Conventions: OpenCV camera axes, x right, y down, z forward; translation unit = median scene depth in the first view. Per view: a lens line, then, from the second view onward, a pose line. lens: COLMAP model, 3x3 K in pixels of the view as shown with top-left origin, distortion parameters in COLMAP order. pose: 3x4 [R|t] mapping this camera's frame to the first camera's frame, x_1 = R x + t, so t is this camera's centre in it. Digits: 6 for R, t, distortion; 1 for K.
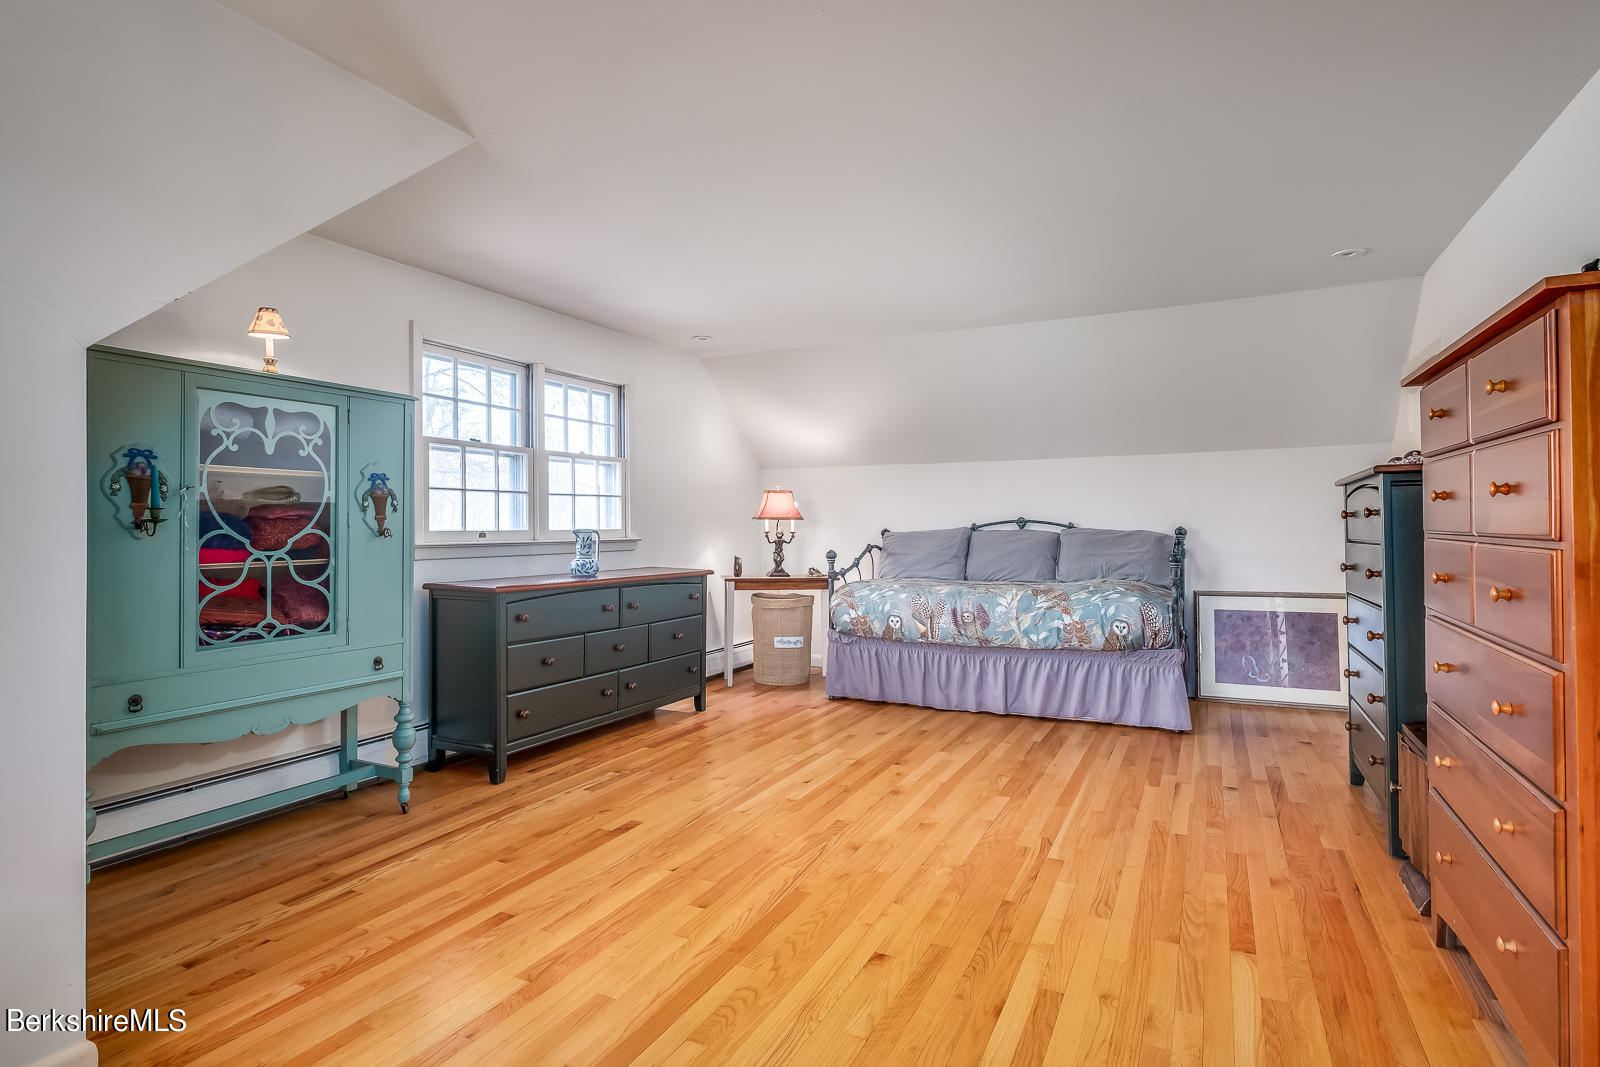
lens RADIAL K [[814.9, 0, 800.0], [0, 814.9, 533.5], [0, 0, 1]] dist [-0.000569, -0.000205]
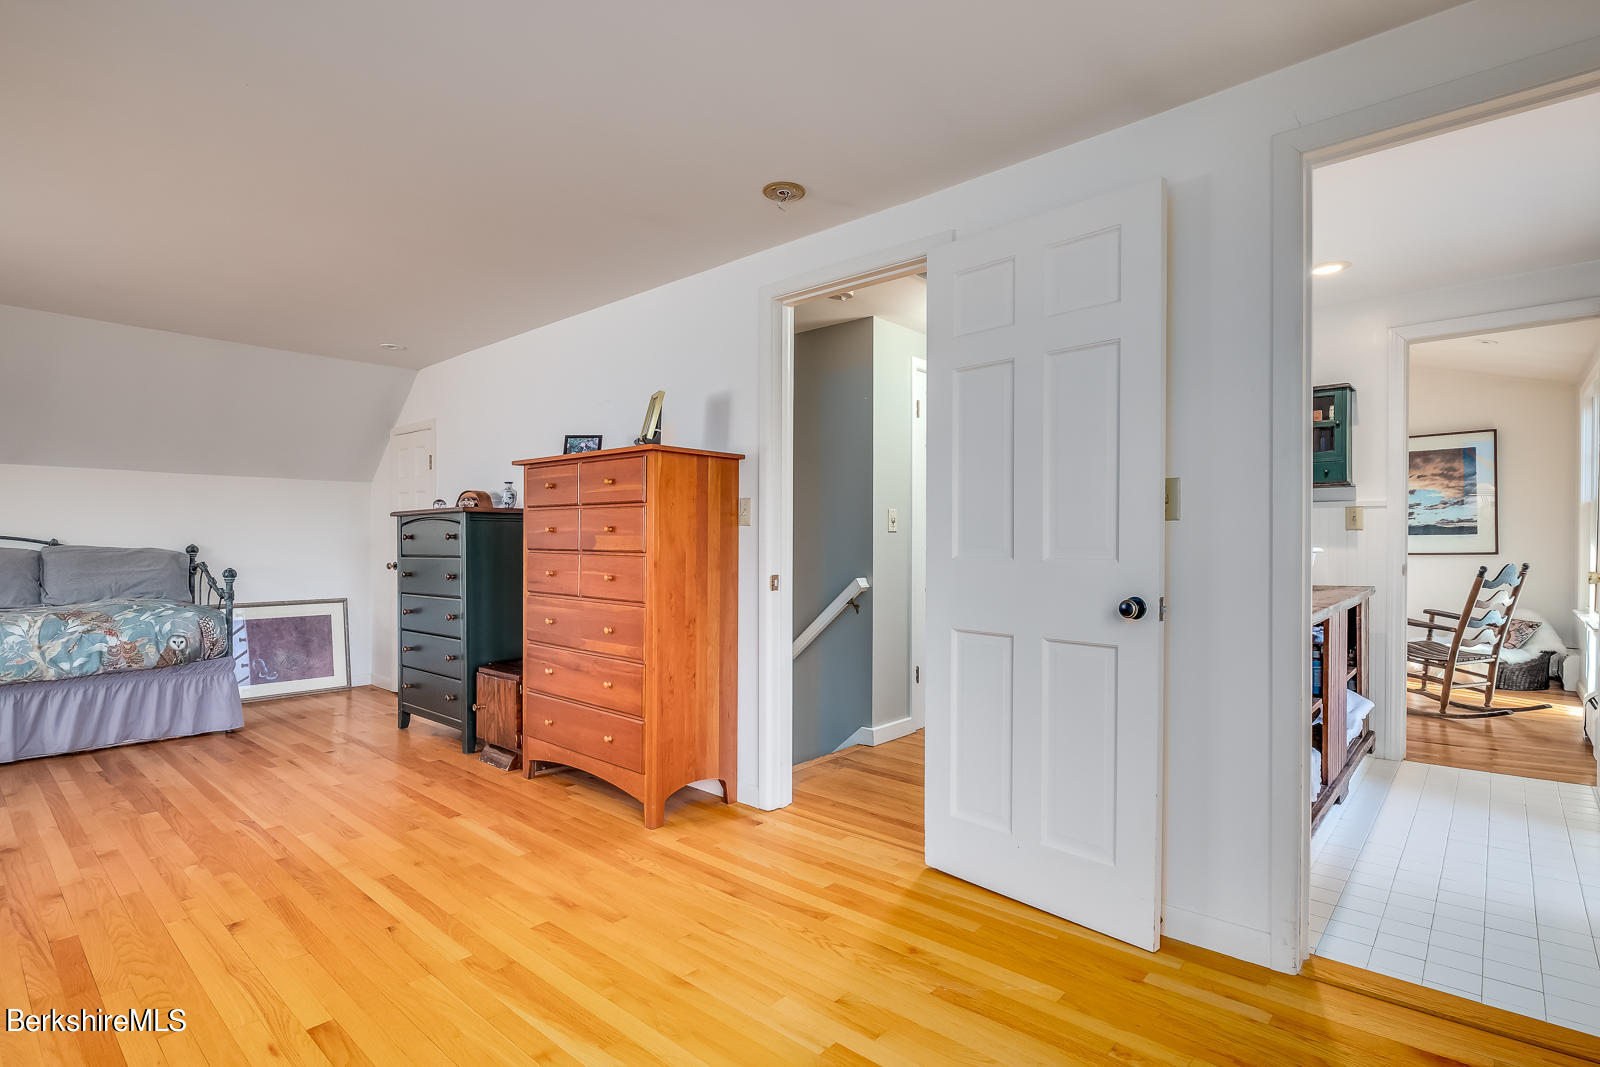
lens RADIAL K [[789.3, 0, 800.0], [0, 789.3, 533.5], [0, 0, 1]] dist [-0.011850, -0.000218]
pose [[0.263751, 0.020614, 0.964370, -0.464633], [0.001959, 0.999758, -0.021907, 0.001094], [-0.964589, 0.007667, 0.263647, -0.028640]]
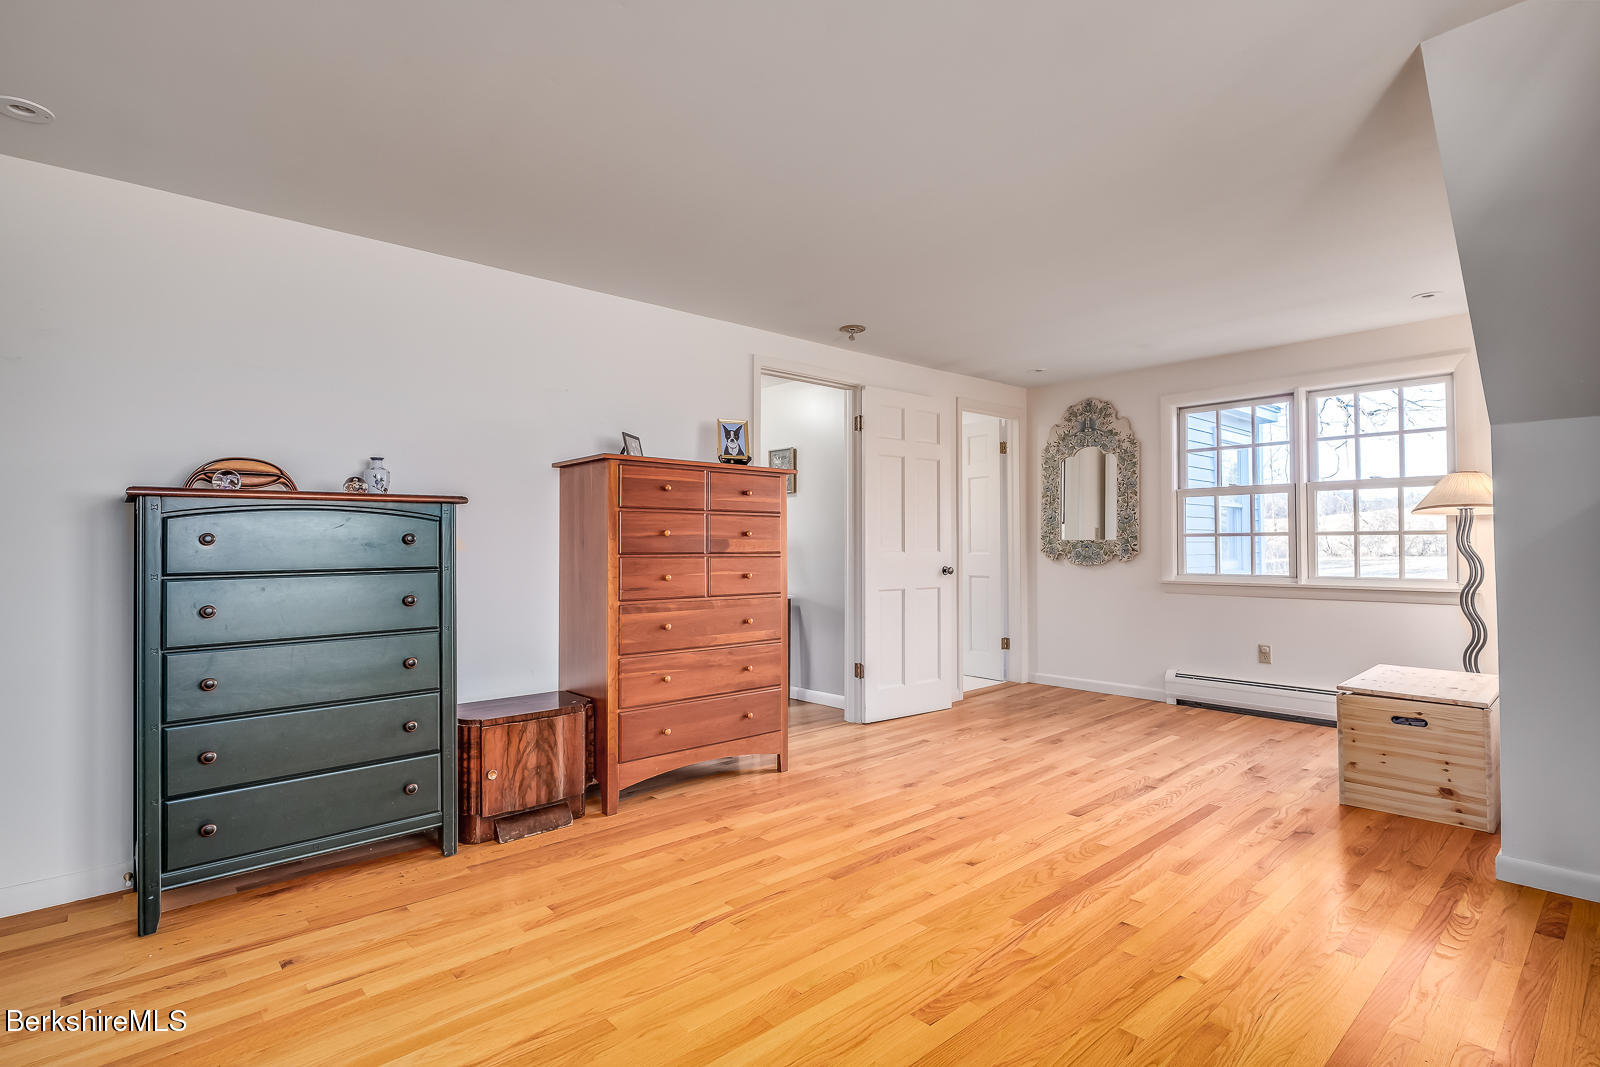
lens RADIAL K [[789.3, 0, 800.0], [0, 789.3, 533.5], [0, 0, 1]] dist [-0.011850, -0.000218]
pose [[-0.934137, 0.024789, 0.356054, -0.071409], [0.019567, 0.999642, -0.018261, -0.004286], [-0.356379, -0.010091, -0.934287, 1.434034]]
